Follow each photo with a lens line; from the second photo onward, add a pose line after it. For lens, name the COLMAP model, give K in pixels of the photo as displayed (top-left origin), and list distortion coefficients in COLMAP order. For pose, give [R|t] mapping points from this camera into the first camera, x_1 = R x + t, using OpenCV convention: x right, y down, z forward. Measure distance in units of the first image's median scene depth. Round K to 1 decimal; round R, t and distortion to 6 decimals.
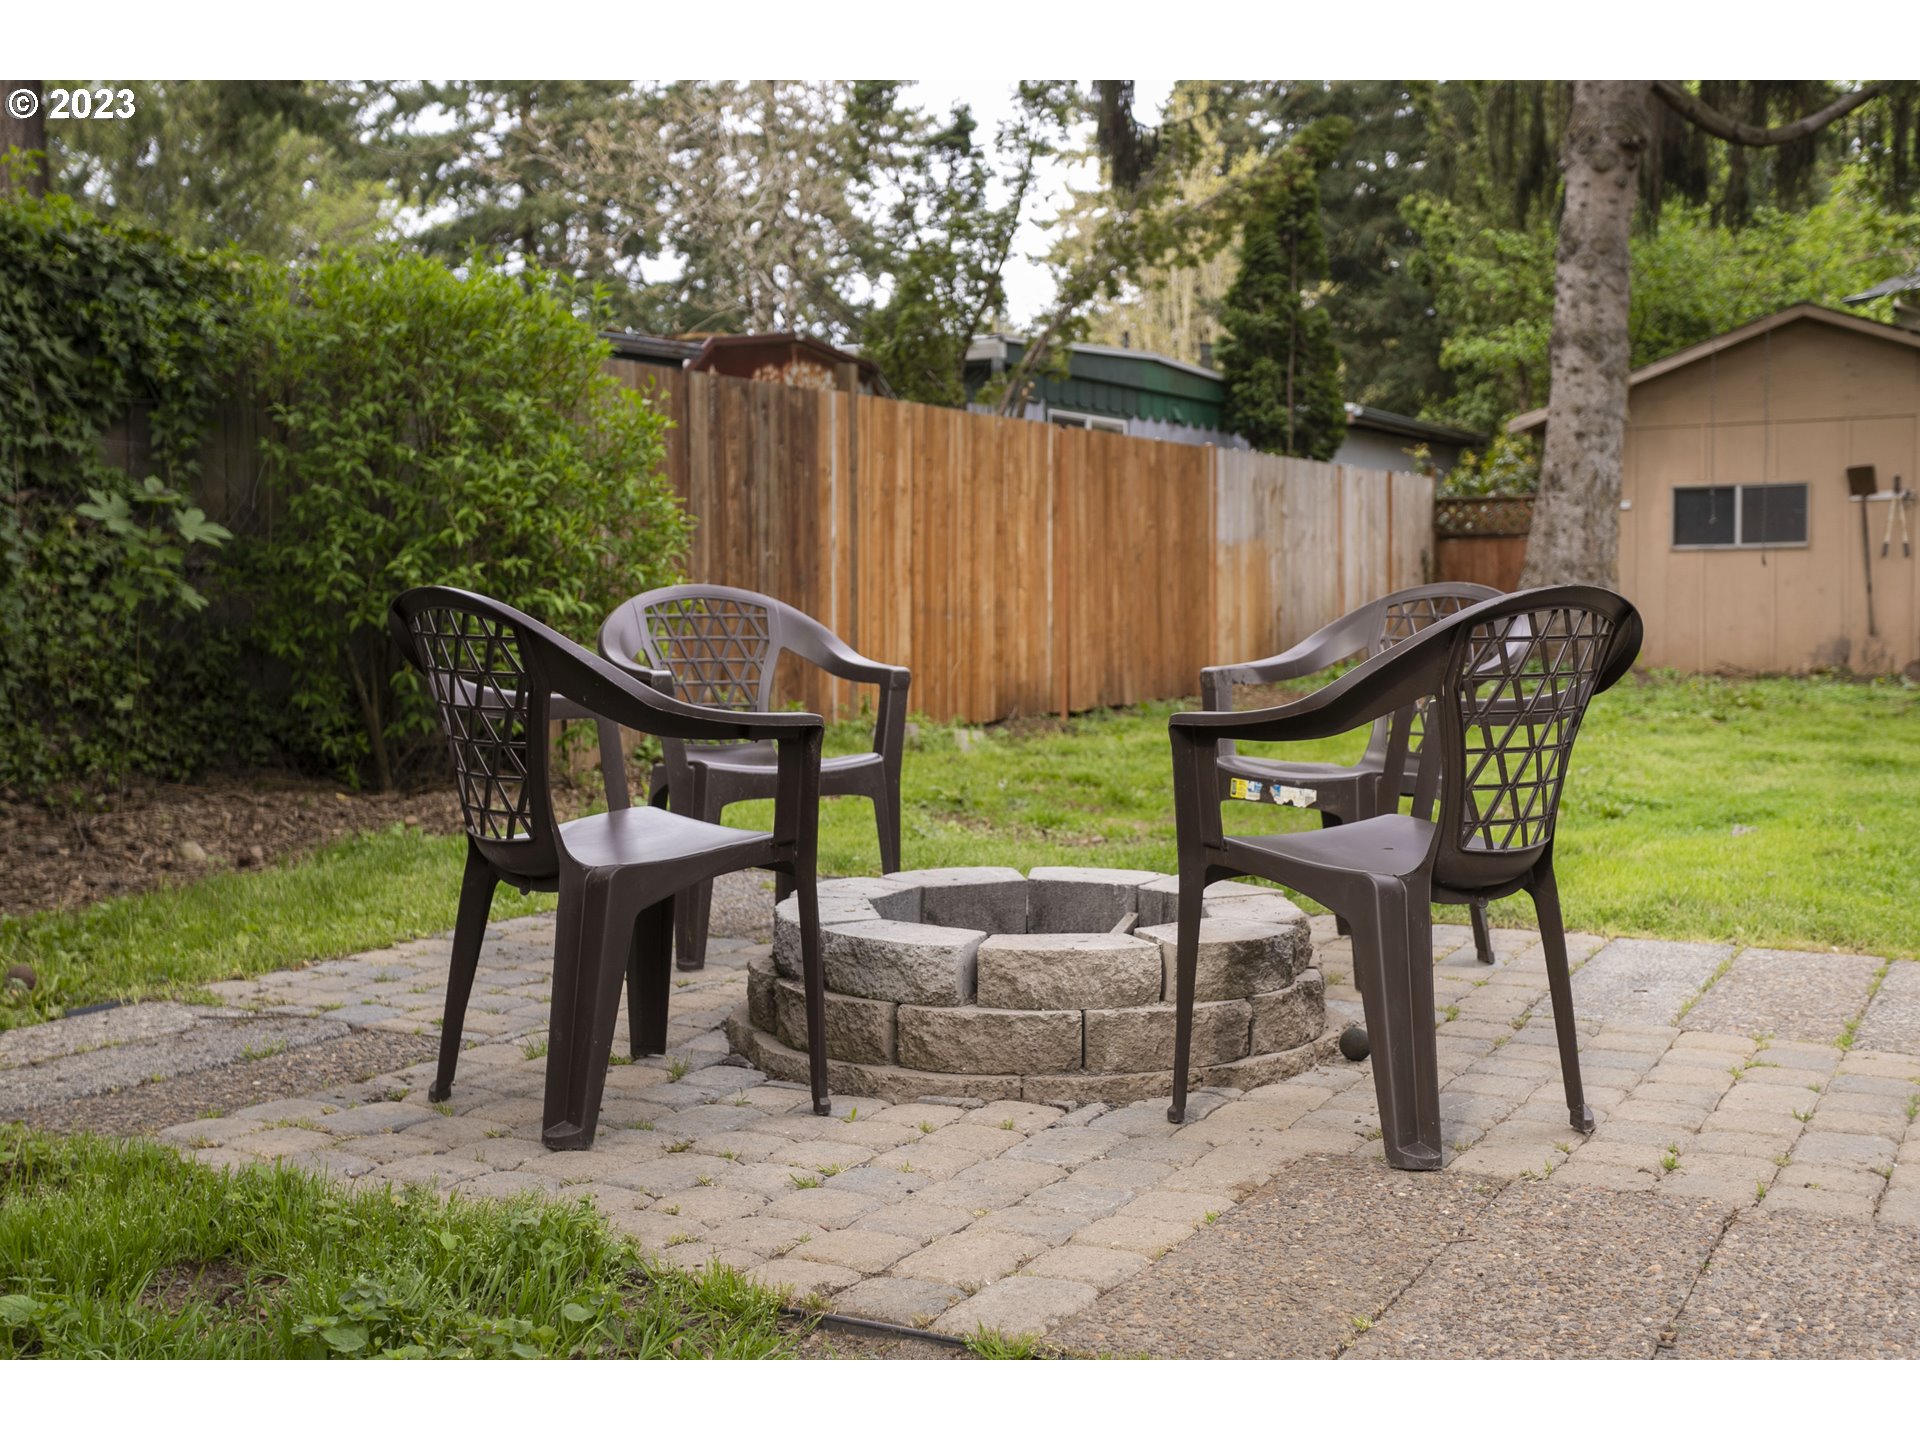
lens RADIAL K [[2133.9, 0, 986.0], [0, 2133.9, 707.0], [0, 0, 1]] dist [0.000555, 0.030221]
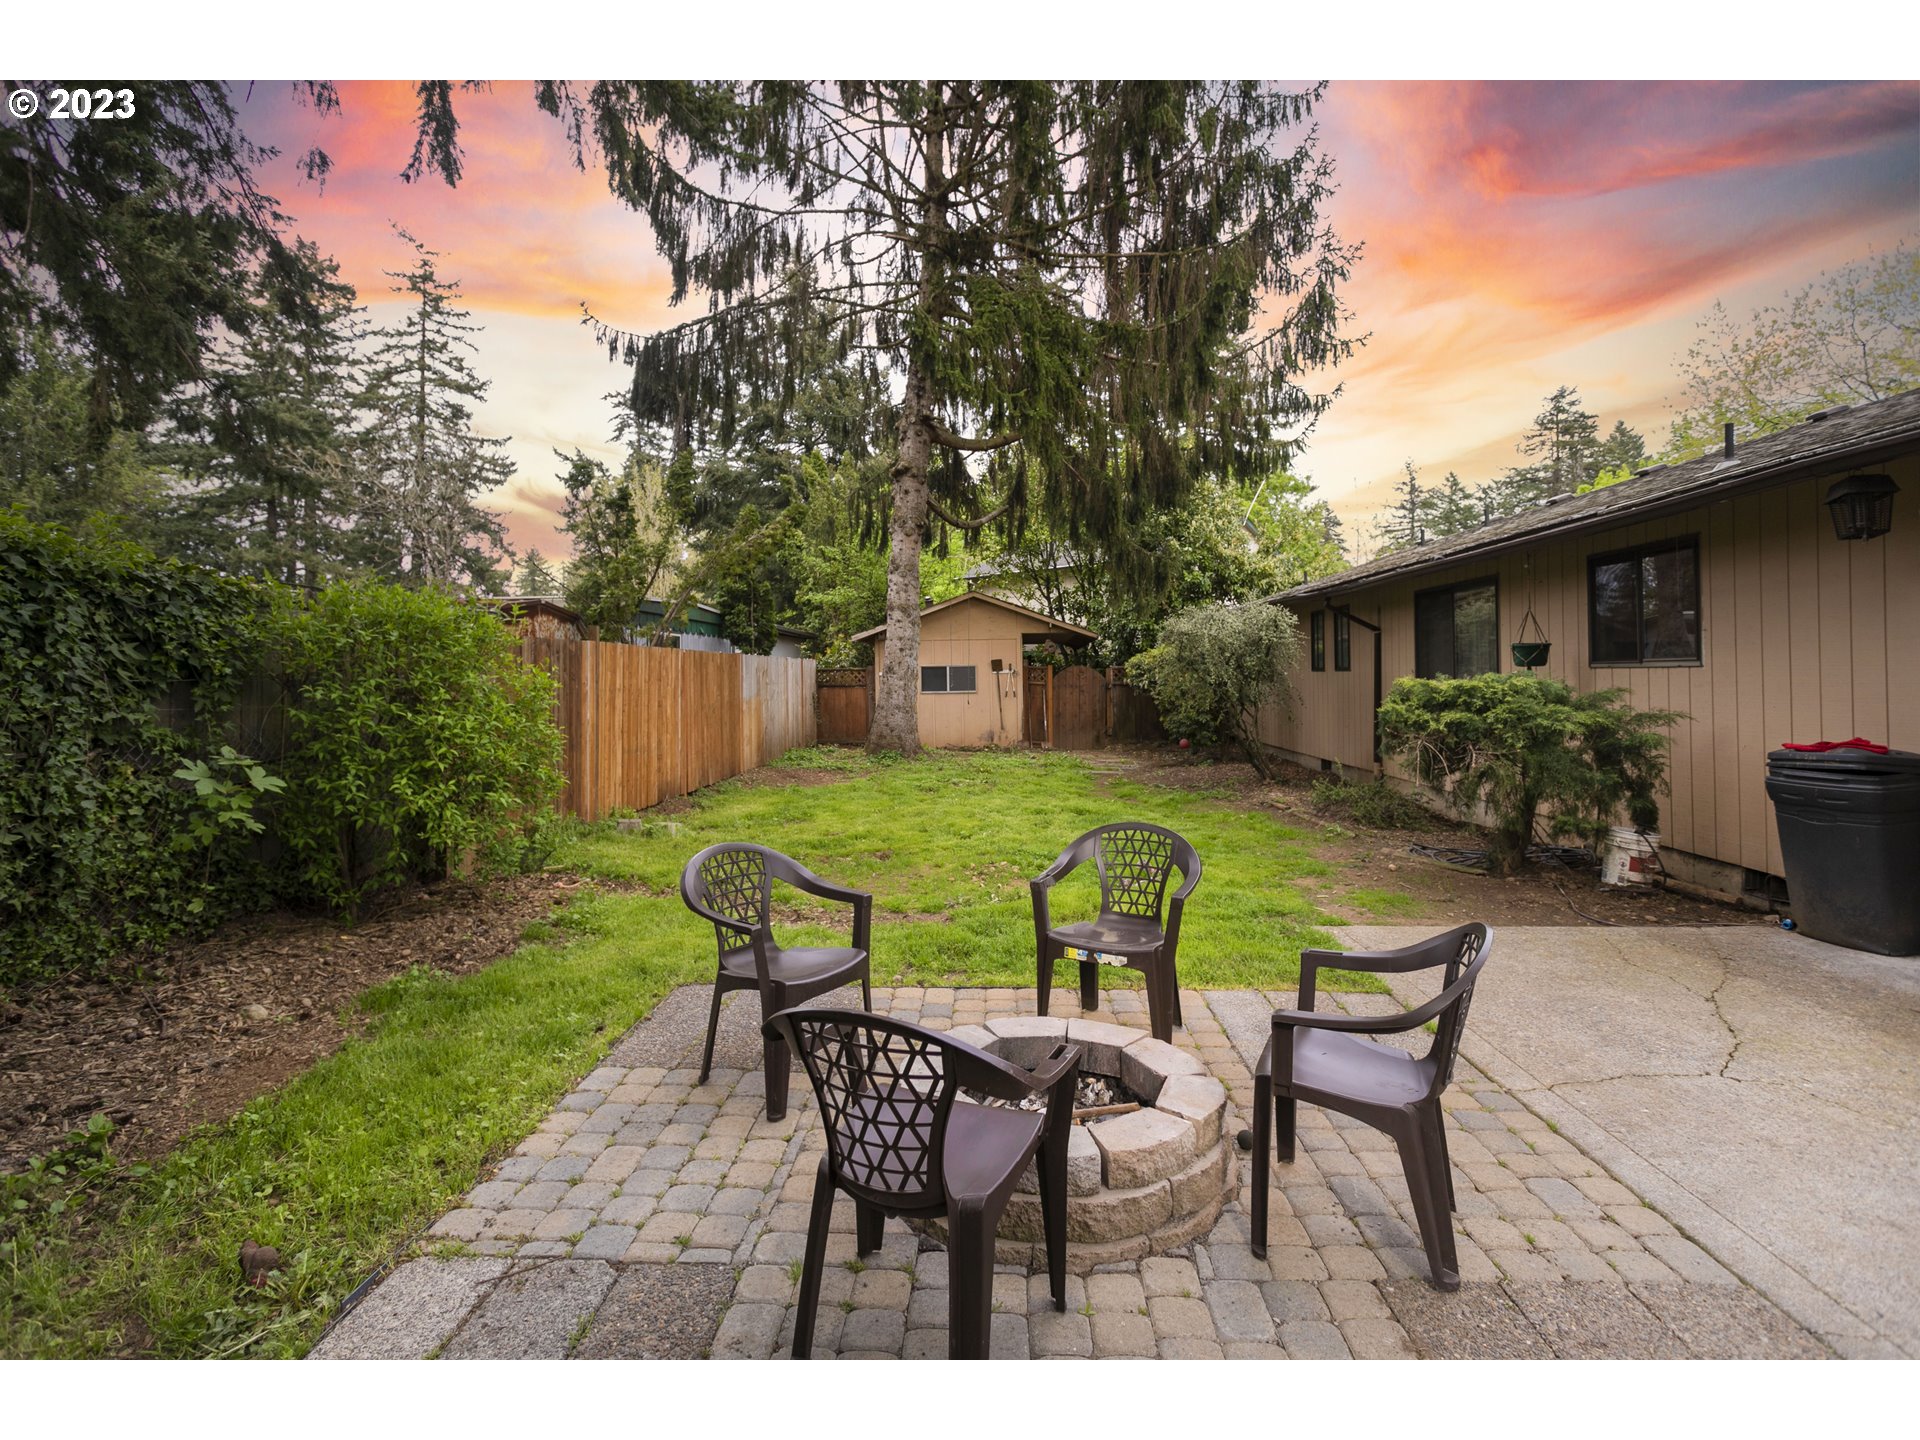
lens RADIAL K [[924.7, 0, 965.1], [0, 924.7, 663.7], [0, 0, 1]] dist [0.008728, 0.000460]
pose [[0.900911, 0.004855, 0.433976, -0.194555], [0.026778, 0.997411, -0.066747, -0.099810], [-0.433176, 0.071754, 0.898448, 0.194652]]
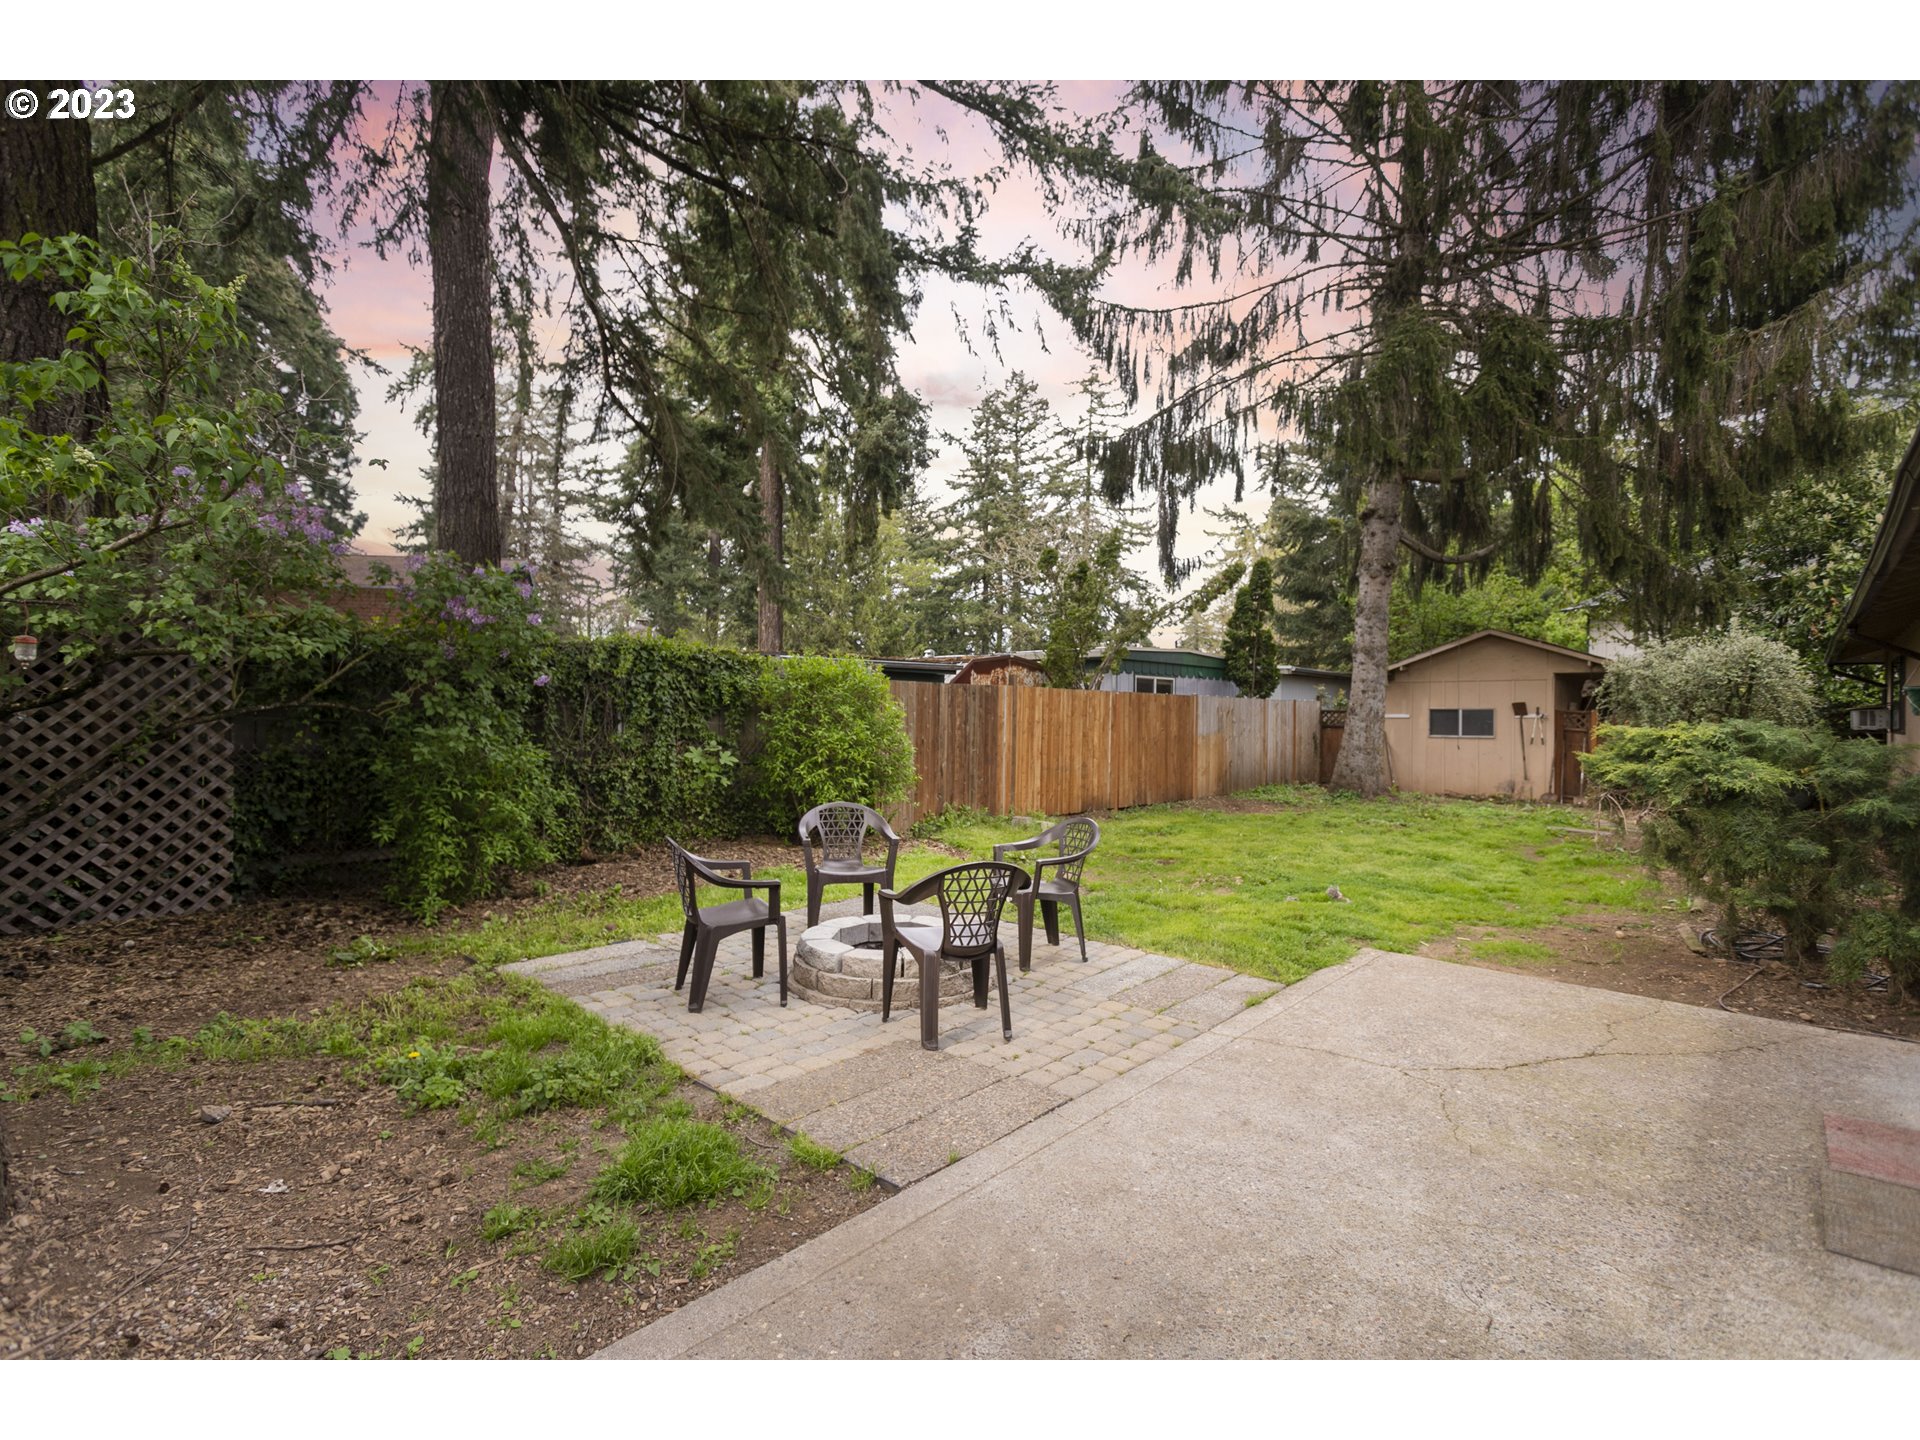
lens RADIAL K [[911.2, 0, 954.3], [0, 911.2, 711.9], [0, 0, 1]] dist [-0.001341, 0.002113]
pose [[0.966001, 0.018284, -0.257892, 0.235714], [-0.033526, 0.997933, -0.054829, -0.082739], [0.256356, 0.061611, 0.964617, -0.120746]]
